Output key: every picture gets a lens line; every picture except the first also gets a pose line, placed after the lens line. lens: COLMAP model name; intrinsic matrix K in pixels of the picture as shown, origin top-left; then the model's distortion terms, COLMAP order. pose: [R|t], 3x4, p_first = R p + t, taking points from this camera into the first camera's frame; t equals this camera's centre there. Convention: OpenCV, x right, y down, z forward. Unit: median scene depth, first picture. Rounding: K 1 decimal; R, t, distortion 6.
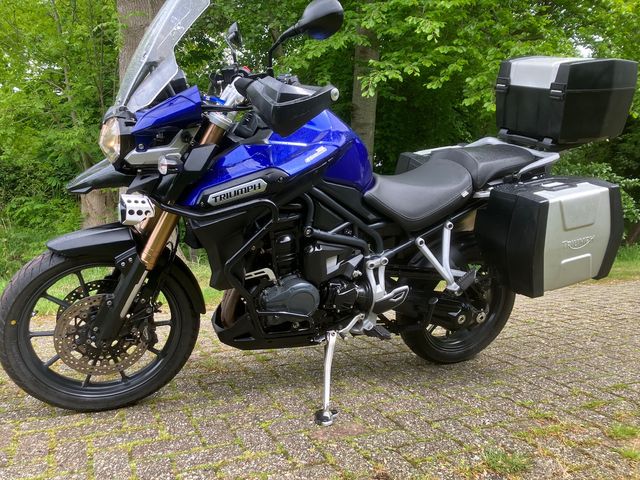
lens RADIAL K [[529.1, 0, 329.2], [0, 529.1, 247.1], [0, 0, 1]] dist [0.021778, -0.017735]
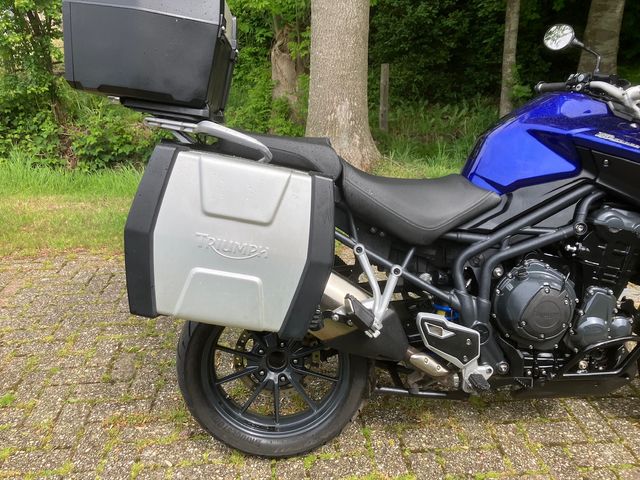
lens RADIAL K [[529.1, 0, 320.5], [0, 529.1, 231.7], [0, 0, 1]] dist [0.021778, -0.017735]
pose [[0.938109, 0.124695, -0.323115, -0.153823], [-0.022557, 0.952955, 0.302271, -0.322774], [0.345606, -0.276275, 0.896788, 0.361420]]
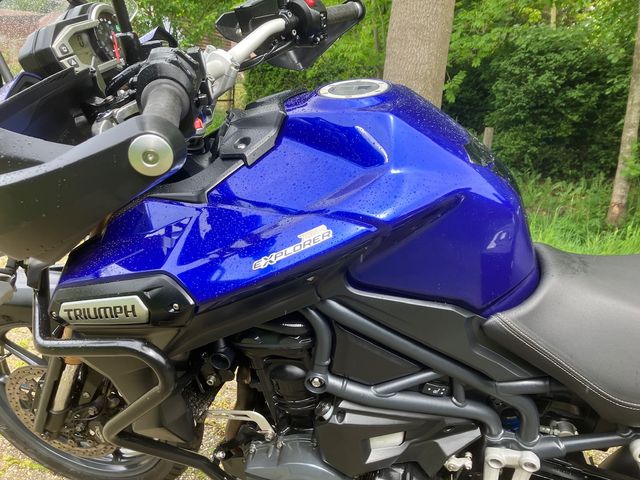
lens RADIAL K [[529.1, 0, 321.0], [0, 529.1, 246.1], [0, 0, 1]] dist [0.021778, -0.017735]
pose [[0.795056, 0.230797, -0.560908, 0.175761], [-0.123137, 0.966935, 0.223324, -0.225288], [0.593905, -0.108487, 0.797188, 0.596229]]
